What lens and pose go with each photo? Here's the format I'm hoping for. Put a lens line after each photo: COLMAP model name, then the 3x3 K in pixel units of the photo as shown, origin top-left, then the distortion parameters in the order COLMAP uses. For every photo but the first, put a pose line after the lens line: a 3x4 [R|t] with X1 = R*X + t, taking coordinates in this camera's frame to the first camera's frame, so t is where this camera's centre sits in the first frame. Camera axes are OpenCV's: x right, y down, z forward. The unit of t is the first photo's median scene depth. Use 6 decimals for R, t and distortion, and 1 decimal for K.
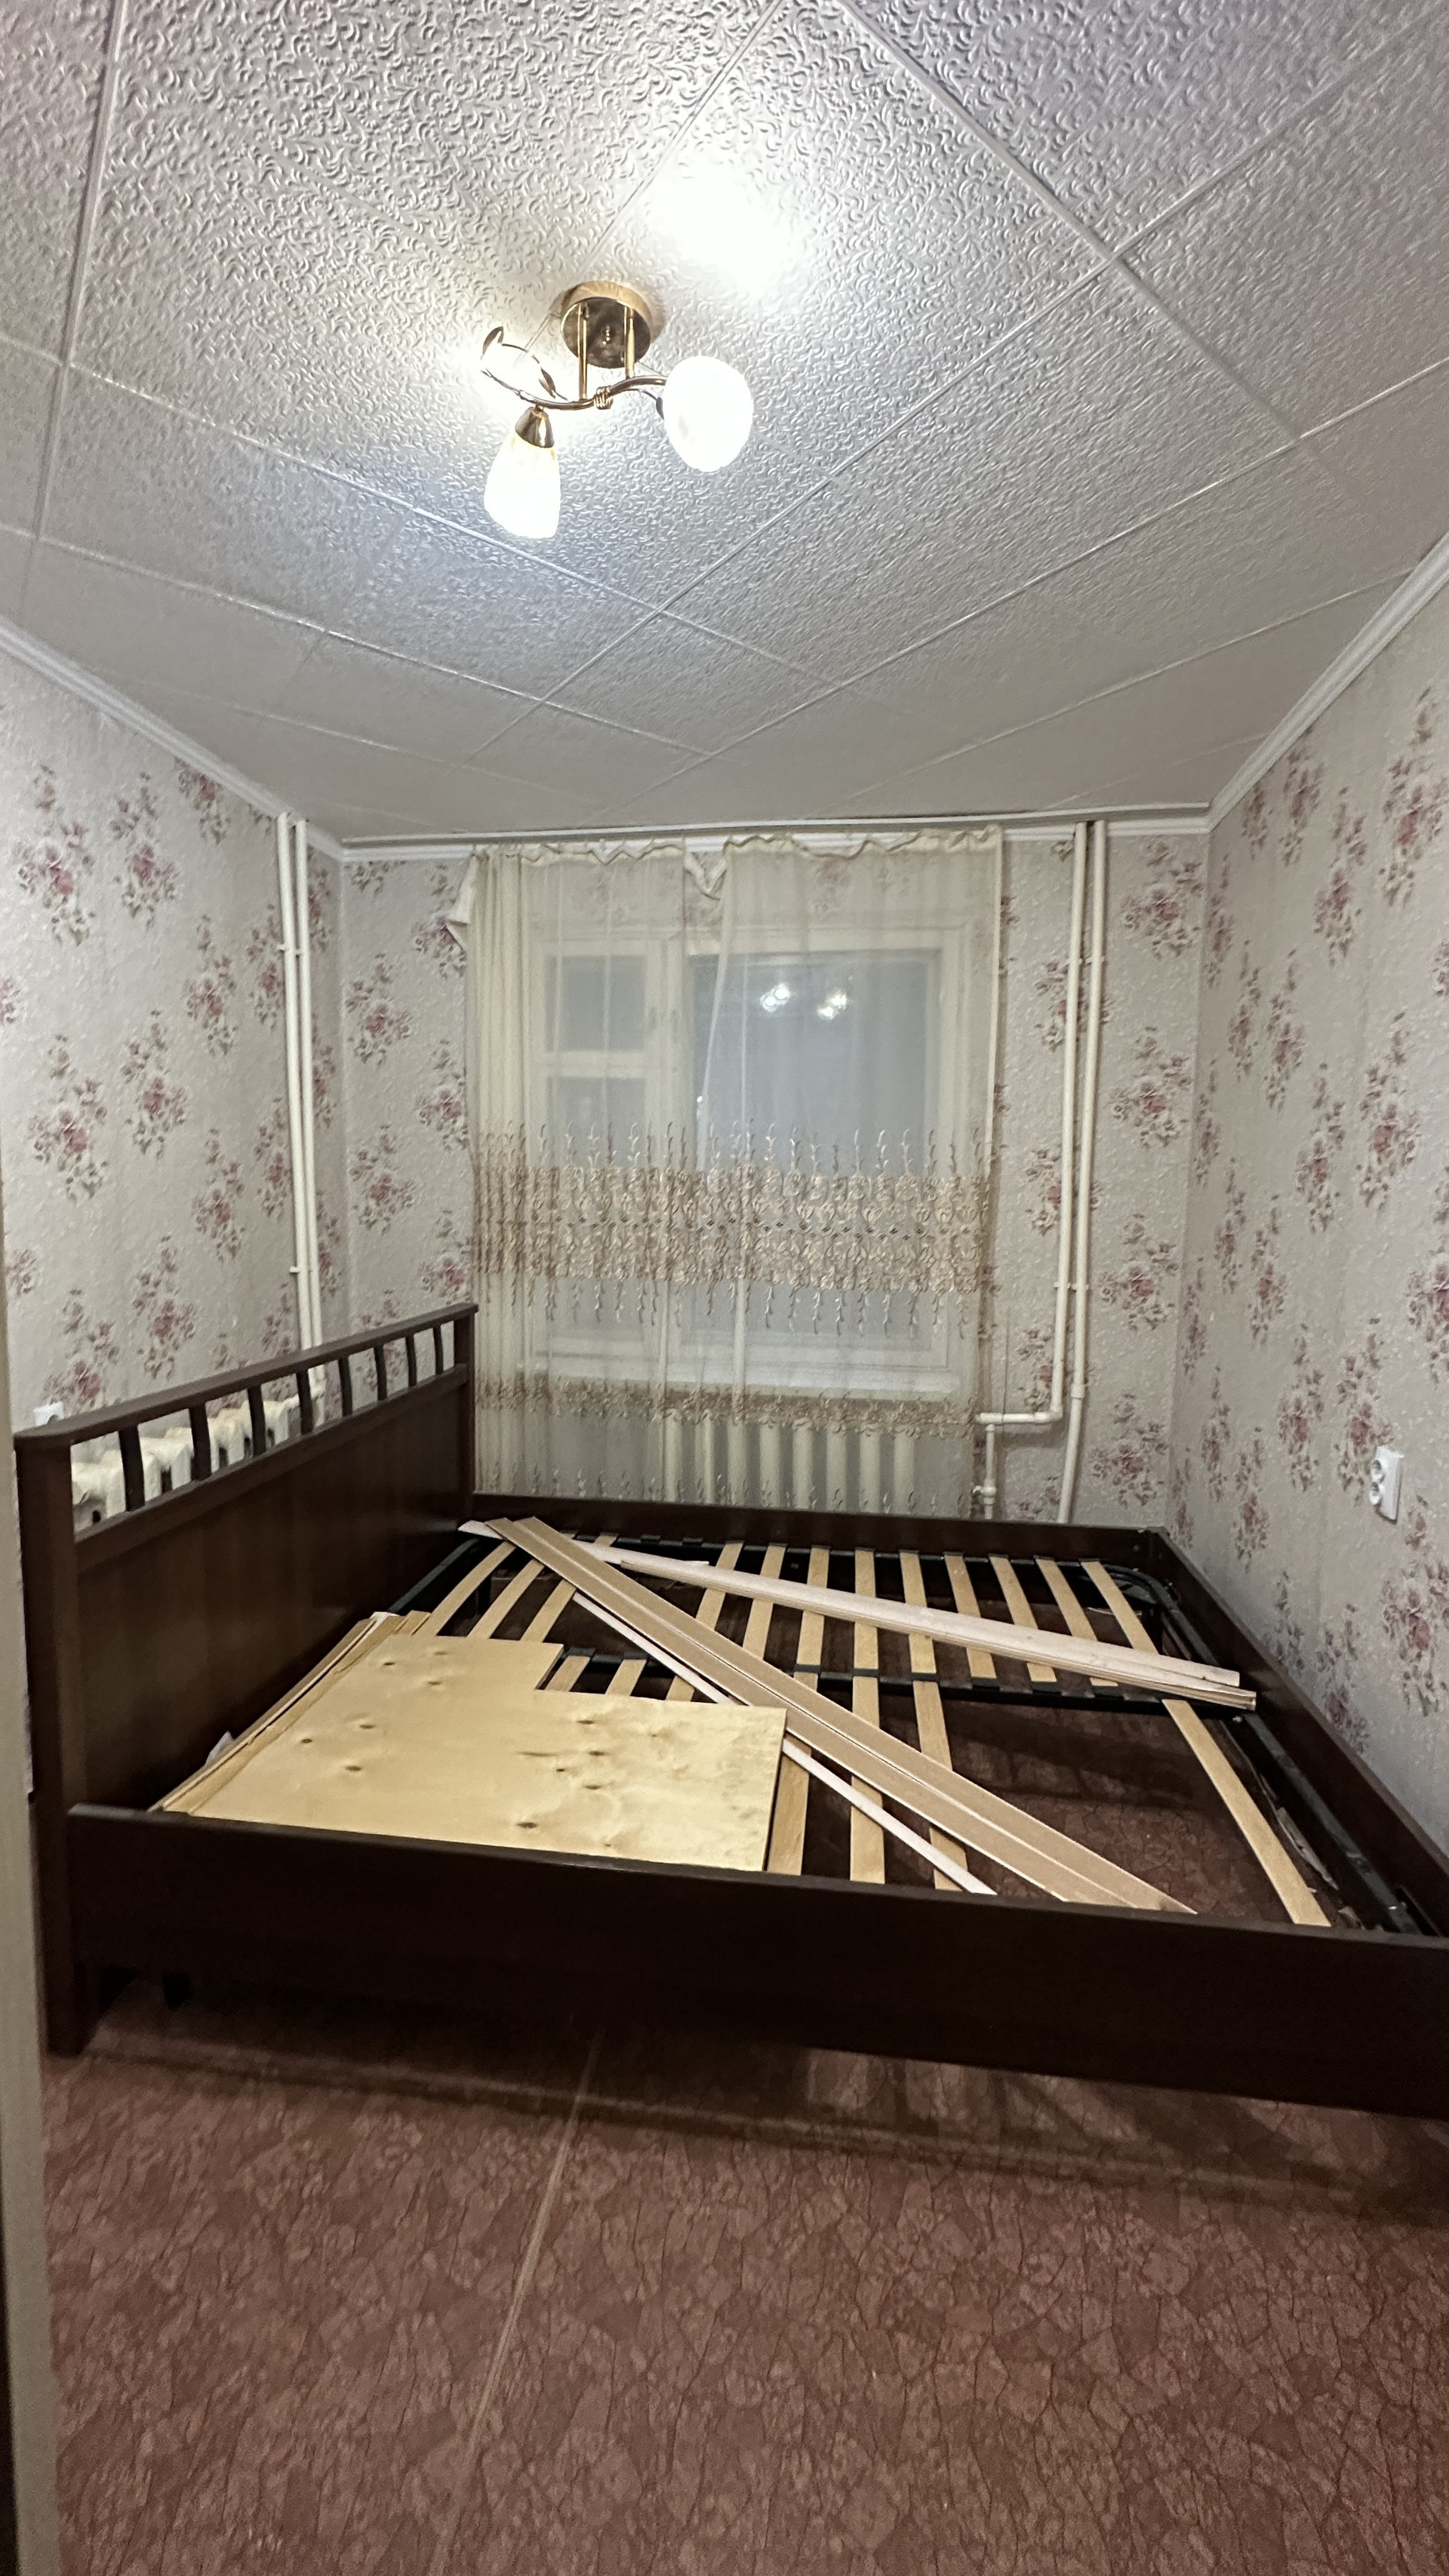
lens RADIAL K [[1028.0, 0, 725.4], [0, 1028.0, 1284.8], [0, 0, 1]] dist [-0.001149, 0.000366]
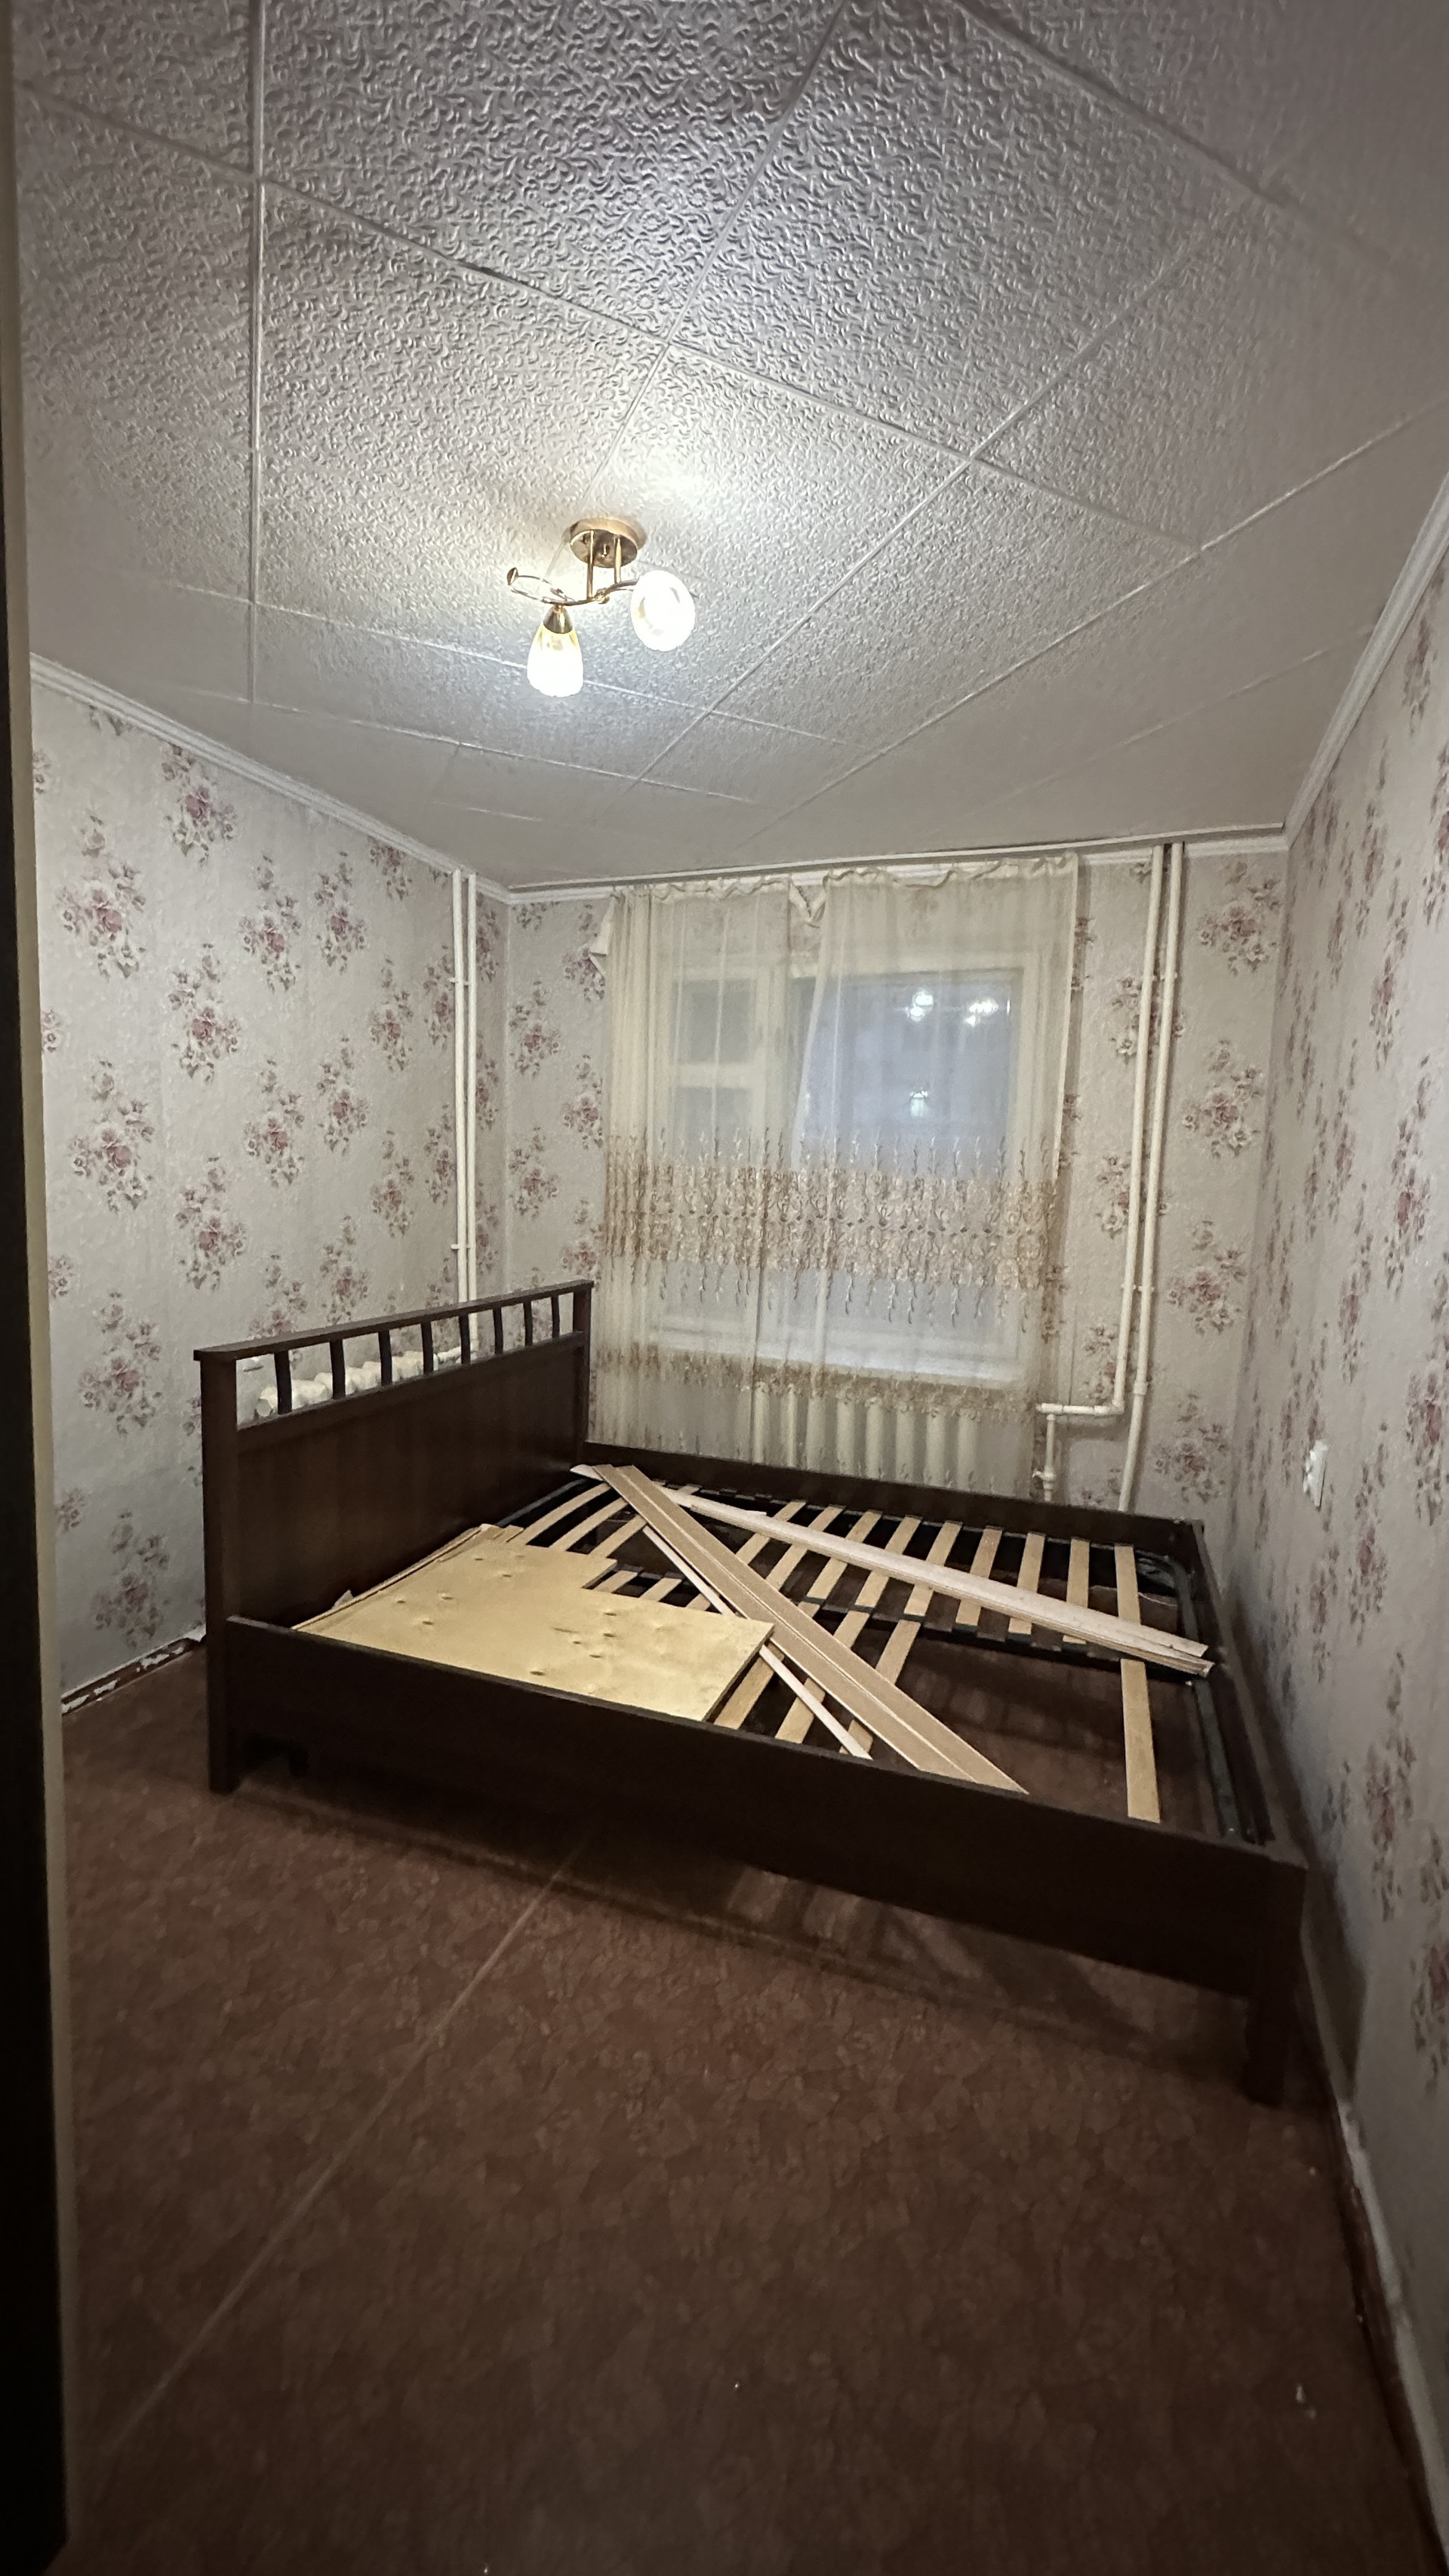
lens RADIAL K [[1028.0, 0, 725.4], [0, 1028.0, 1284.8], [0, 0, 1]] dist [-0.001149, 0.000366]
pose [[0.976481, 0.041891, -0.211495, 0.155334], [-0.040584, 0.999121, 0.010520, 0.004649], [0.211749, -0.001689, 0.977323, -0.118500]]
